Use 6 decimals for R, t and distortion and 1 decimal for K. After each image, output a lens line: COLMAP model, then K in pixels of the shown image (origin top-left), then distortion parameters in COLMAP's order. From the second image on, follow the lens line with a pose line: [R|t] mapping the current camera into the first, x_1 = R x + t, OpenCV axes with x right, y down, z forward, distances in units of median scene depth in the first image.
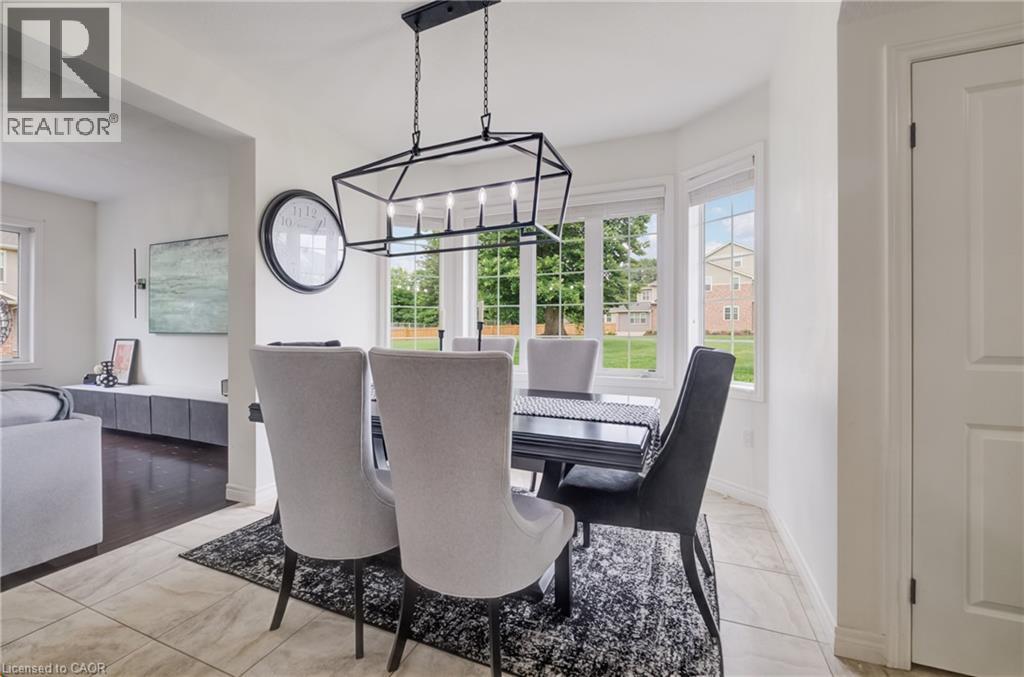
lens RADIAL K [[420.3, 0, 510.9], [0, 420.3, 337.2], [0, 0, 1]] dist [0.000865, 0.000021]
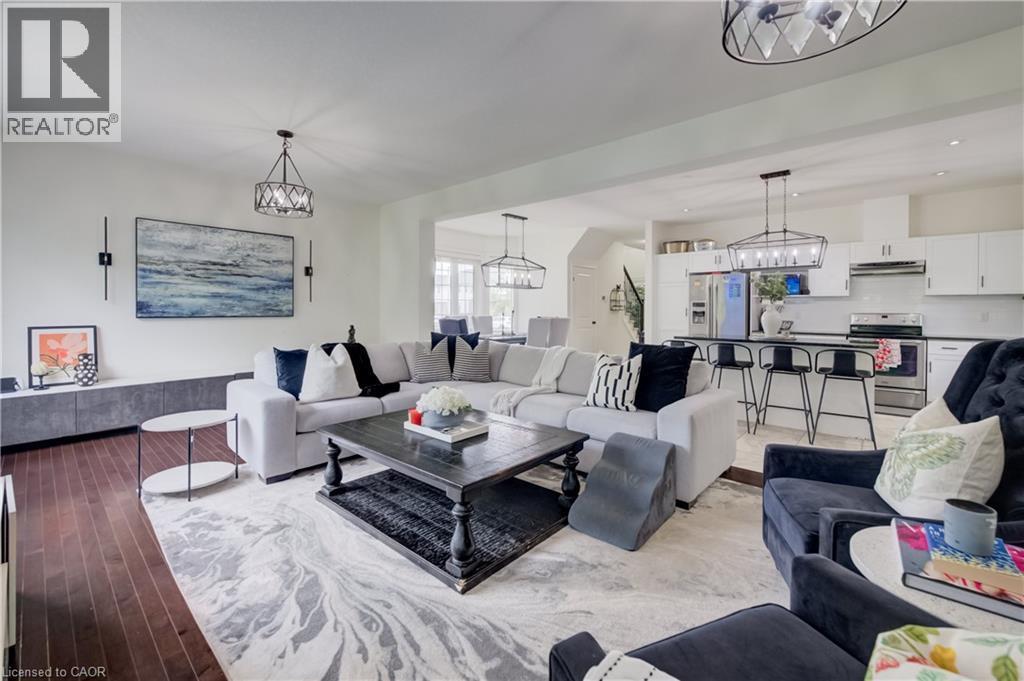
lens RADIAL K [[428.0, 0, 527.5], [0, 428.0, 313.6], [0, 0, 1]] dist [-0.000545, 0.000110]
pose [[0.291053, -0.009555, 0.956659, -1.502690], [0.004731, 0.999952, 0.008548, -0.023221], [-0.956695, 0.002038, 0.291084, -0.036826]]
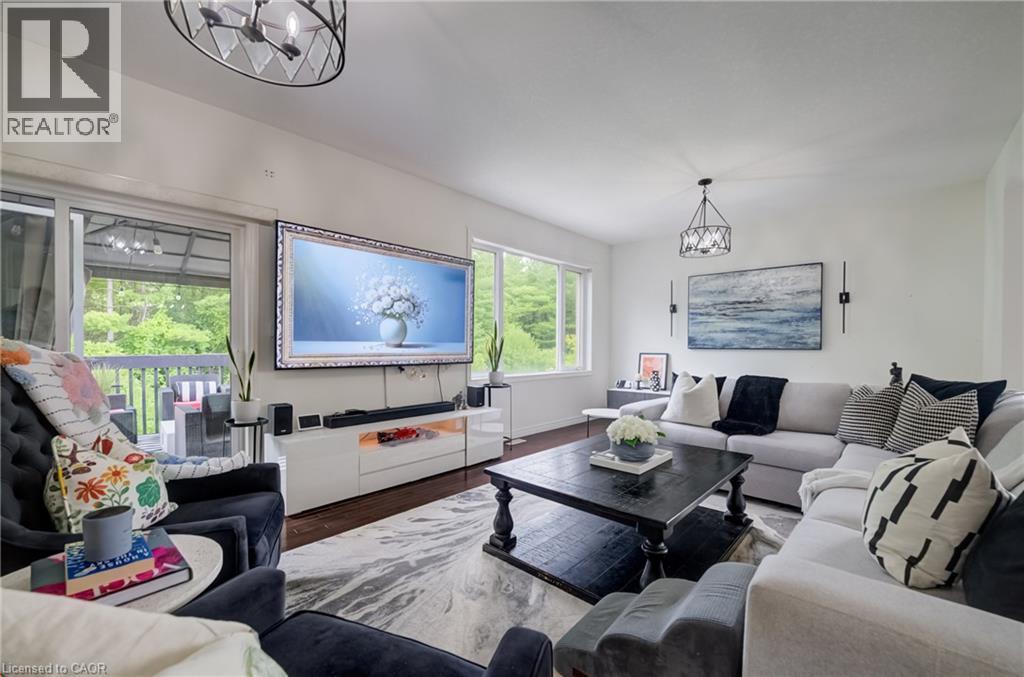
lens RADIAL K [[420.3, 0, 506.3], [0, 420.3, 347.3], [0, 0, 1]] dist [0.000865, 0.000021]
pose [[0.939513, 0.004477, -0.342483, -0.955605], [-0.006363, 0.999970, -0.004384, -0.005560], [0.342453, 0.006298, 0.939514, -0.328371]]
